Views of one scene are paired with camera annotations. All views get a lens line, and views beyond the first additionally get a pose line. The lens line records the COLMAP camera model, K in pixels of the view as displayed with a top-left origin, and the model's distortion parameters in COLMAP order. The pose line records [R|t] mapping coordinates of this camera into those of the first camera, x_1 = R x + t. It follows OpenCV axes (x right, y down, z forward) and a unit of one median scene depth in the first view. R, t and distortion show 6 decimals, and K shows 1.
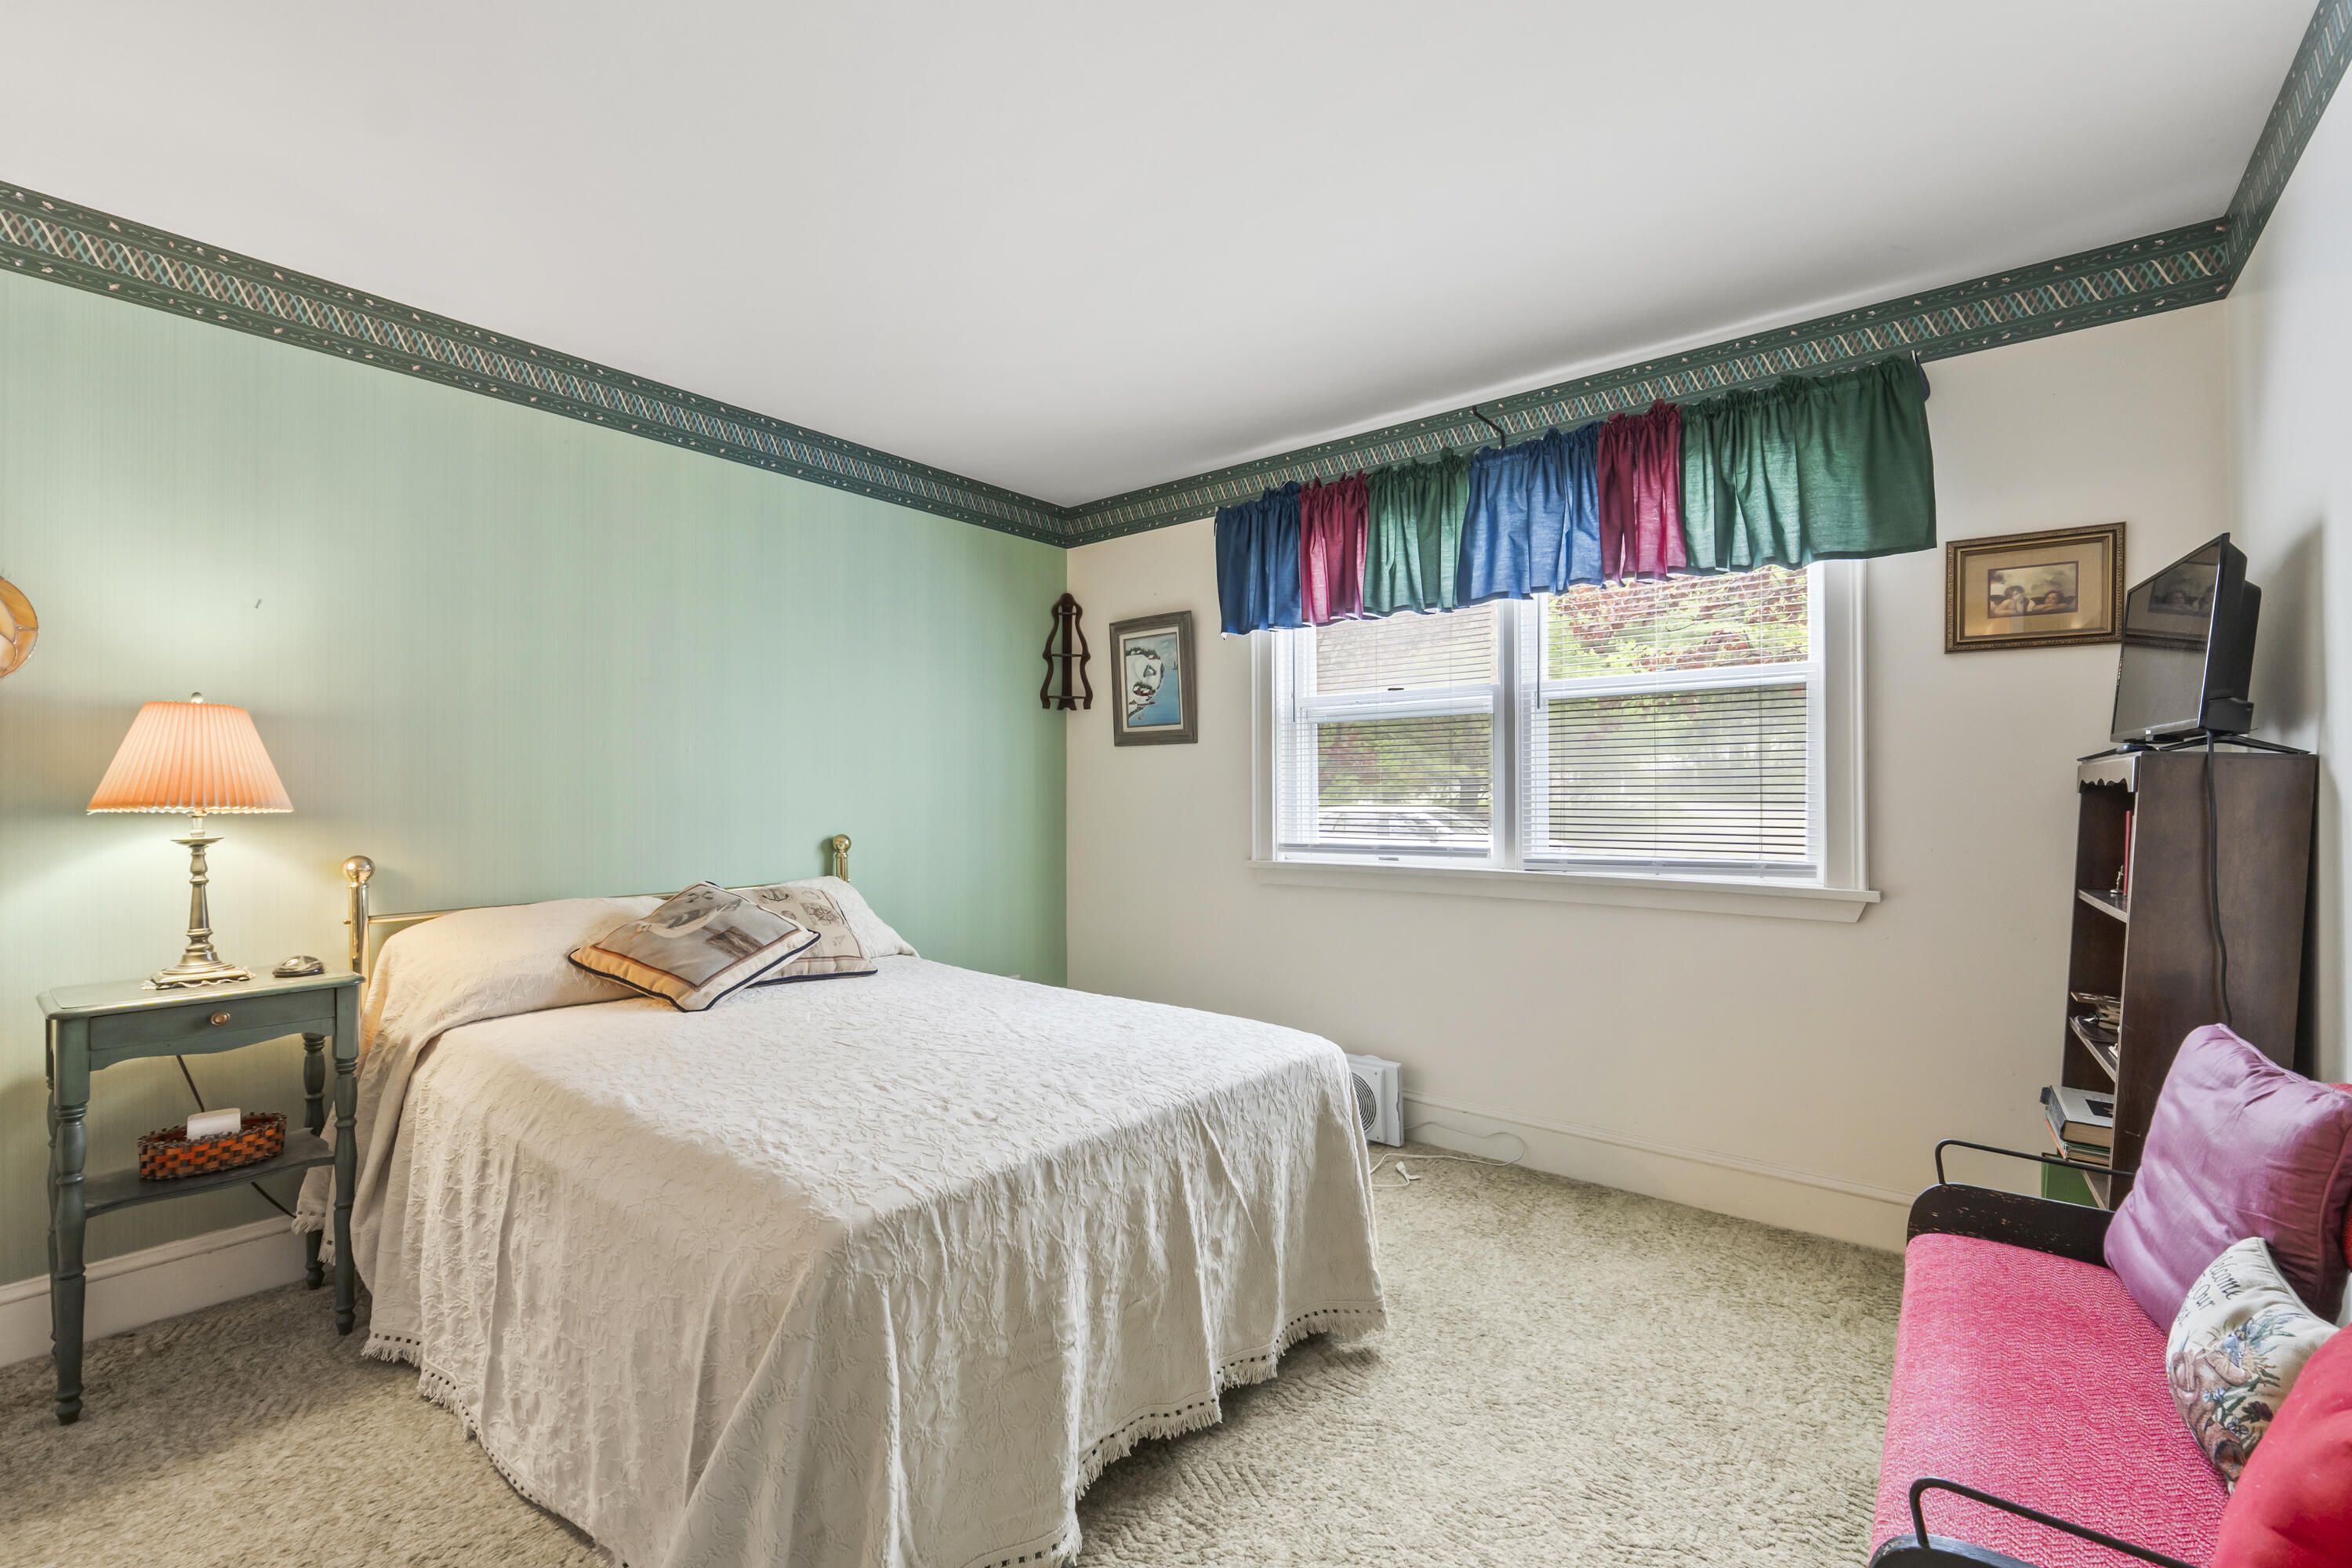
lens RADIAL K [[998.7, 0, 1180.1], [0, 998.7, 791.5], [0, 0, 1]] dist [-0.007163, 0.000098]
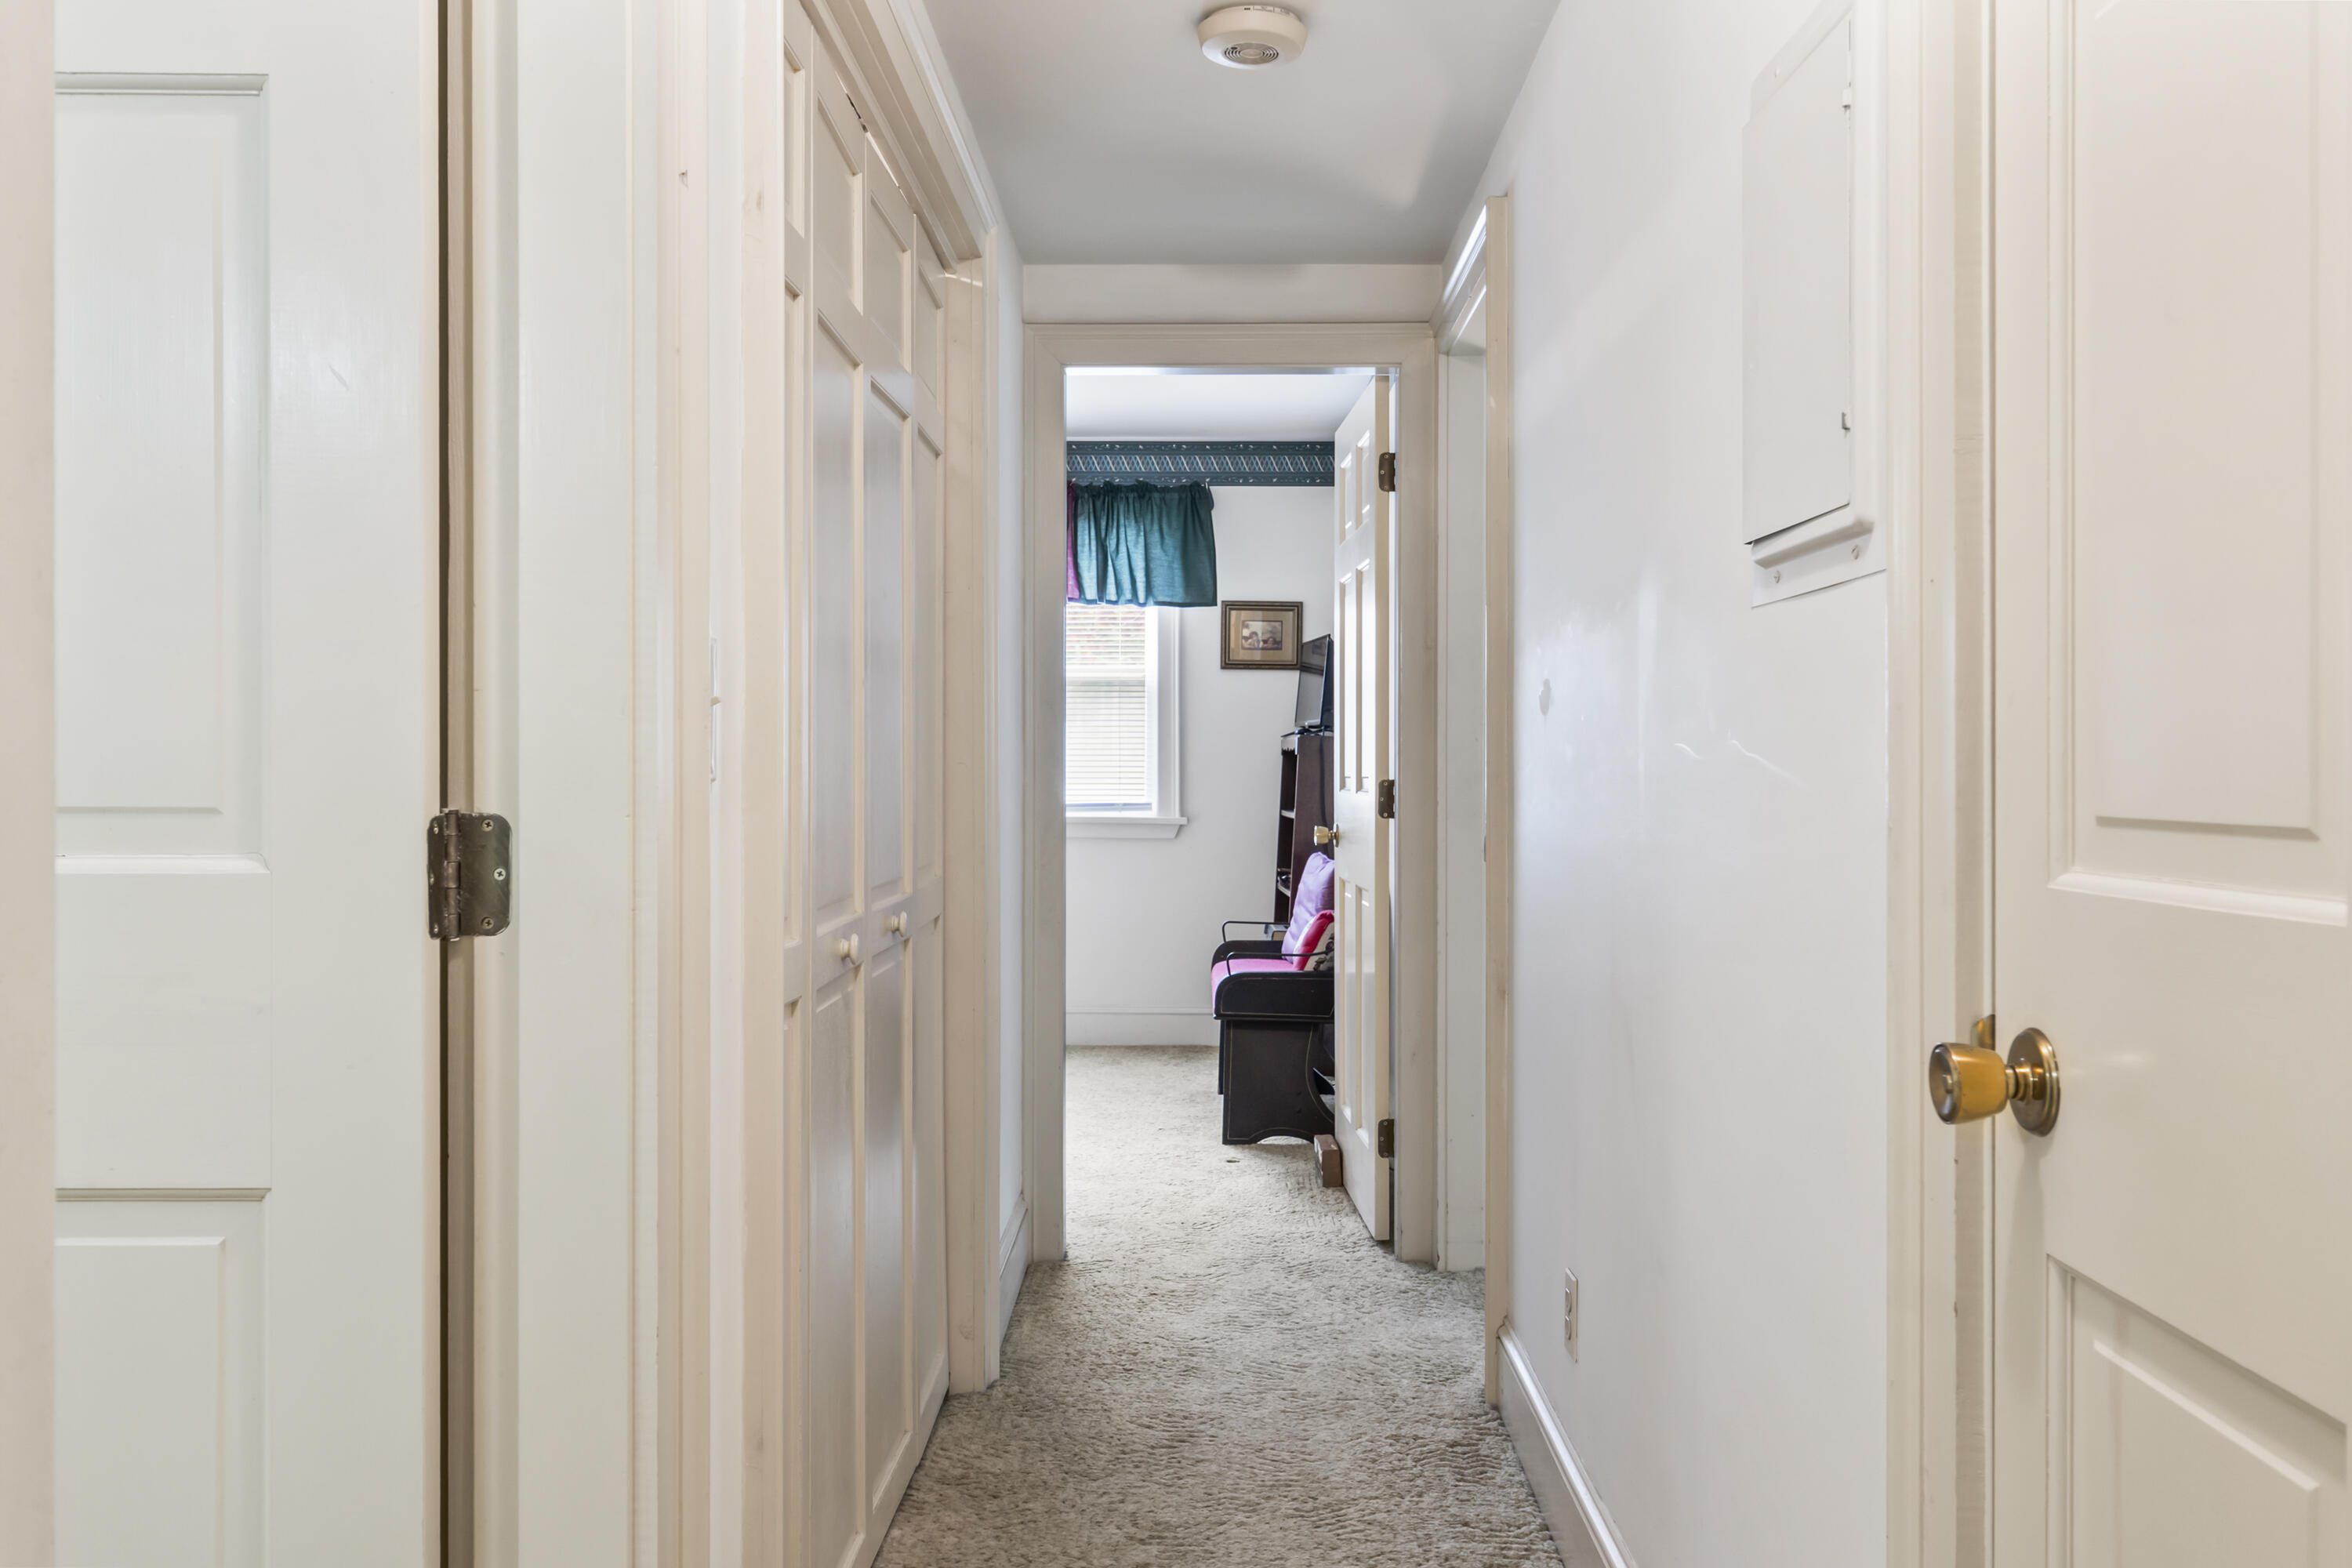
lens RADIAL K [[1897.5, 0, 1176.5], [0, 1897.5, 778.5], [0, 0, 1]] dist [0.000580, 0.000002]
pose [[0.791412, -0.002386, 0.611278, -1.138004], [-0.005273, 0.999929, 0.010730, 0.006099], [-0.611260, -0.011715, 0.791343, -1.358007]]
